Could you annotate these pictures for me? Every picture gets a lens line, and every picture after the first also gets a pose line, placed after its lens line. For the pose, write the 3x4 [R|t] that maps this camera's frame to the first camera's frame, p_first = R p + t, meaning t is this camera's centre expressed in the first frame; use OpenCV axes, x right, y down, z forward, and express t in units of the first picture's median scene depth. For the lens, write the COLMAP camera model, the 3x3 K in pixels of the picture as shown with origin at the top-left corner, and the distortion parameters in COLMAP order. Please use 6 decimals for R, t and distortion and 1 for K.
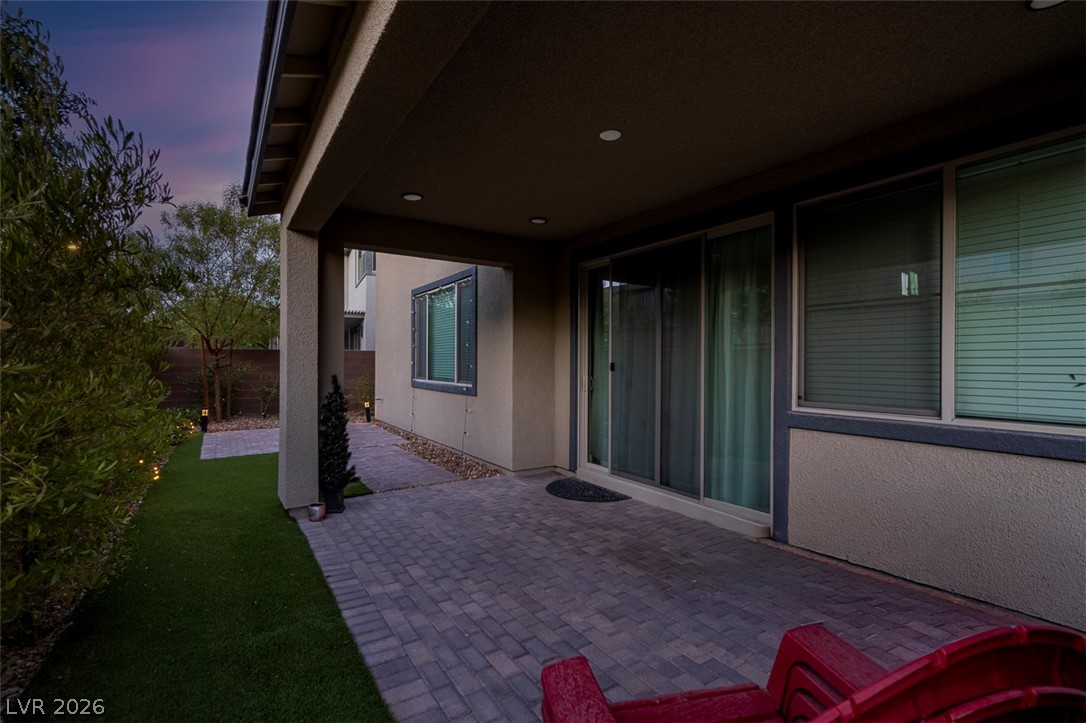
lens RADIAL K [[494.4, 0, 558.1], [0, 494.4, 362.3], [0, 0, 1]] dist [0.000108, 0.000039]
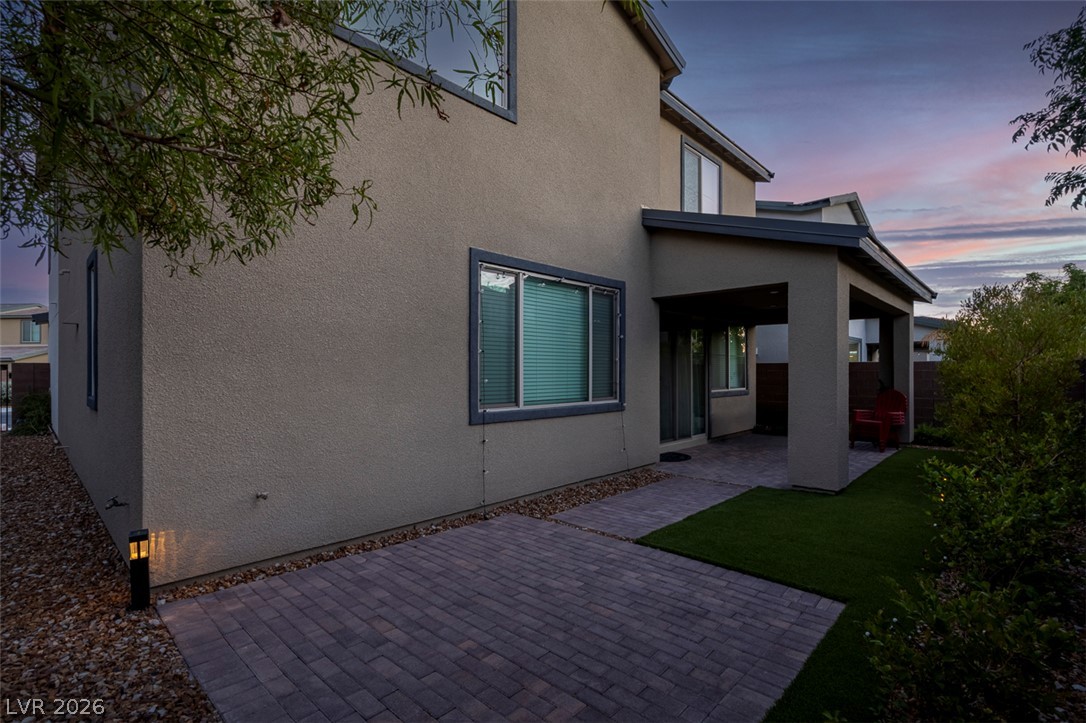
lens RADIAL K [[494.4, 0, 558.1], [0, 494.4, 362.3], [0, 0, 1]] dist [0.000108, 0.000039]
pose [[-0.205041, 0.021265, 0.978522, -1.588448], [0.006637, 0.999771, -0.020336, -0.016004], [-0.978731, 0.002325, -0.205135, 1.882438]]
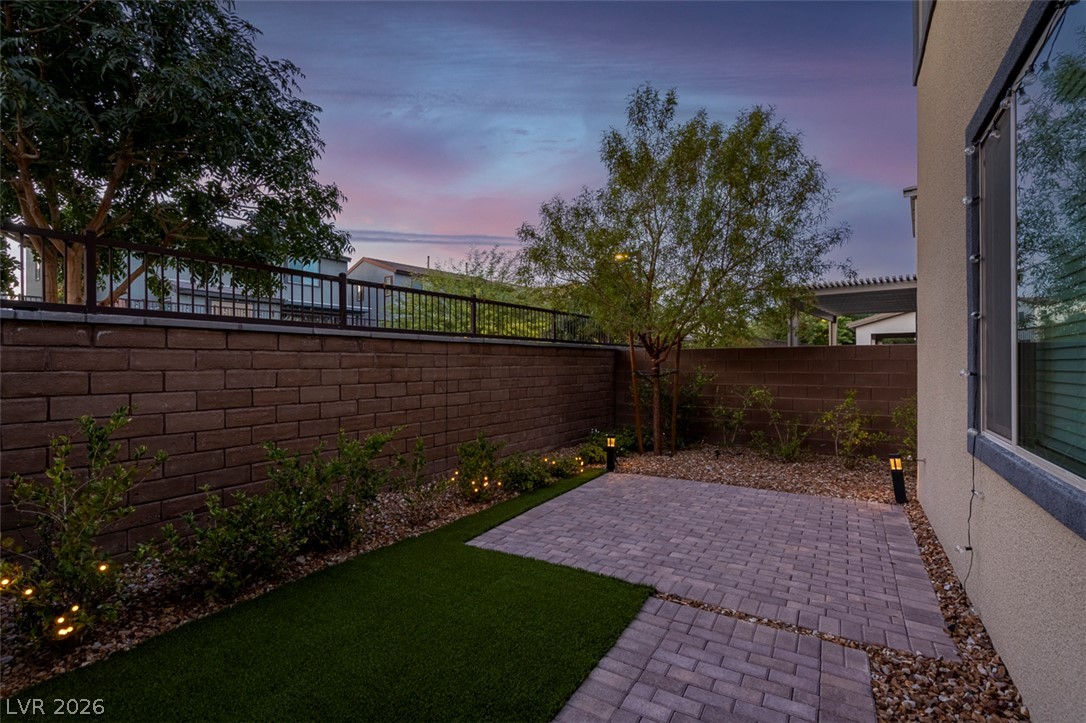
lens RADIAL K [[494.4, 0, 558.1], [0, 494.4, 362.3], [0, 0, 1]] dist [0.000108, 0.000039]
pose [[0.416899, -0.004613, -0.908941, -0.240124], [-0.000474, 0.999986, -0.005292, -0.007669], [0.908953, 0.002638, 0.416891, 1.197484]]
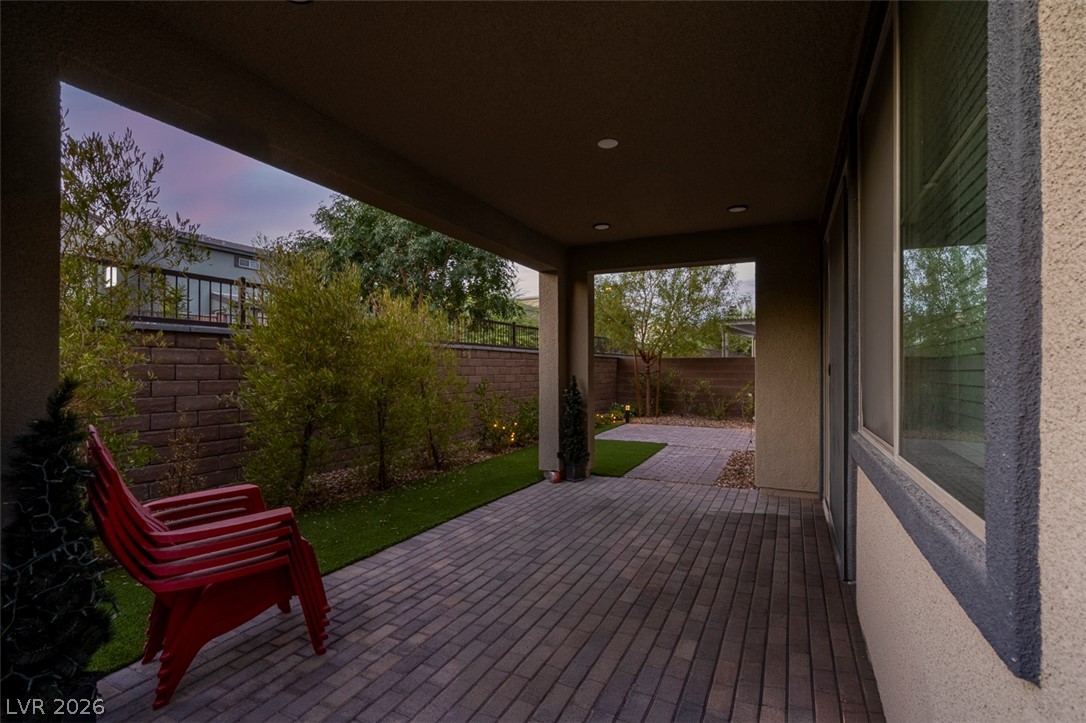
lens RADIAL K [[537.3, 0, 543.0], [0, 537.3, 361.5], [0, 0, 1]] dist [-0.000997, -0.000050]
pose [[0.497524, -0.012224, -0.867364, 0.696485], [-0.006988, 0.999812, -0.018099, 0.016064], [0.867422, 0.015065, 0.497345, 0.220405]]
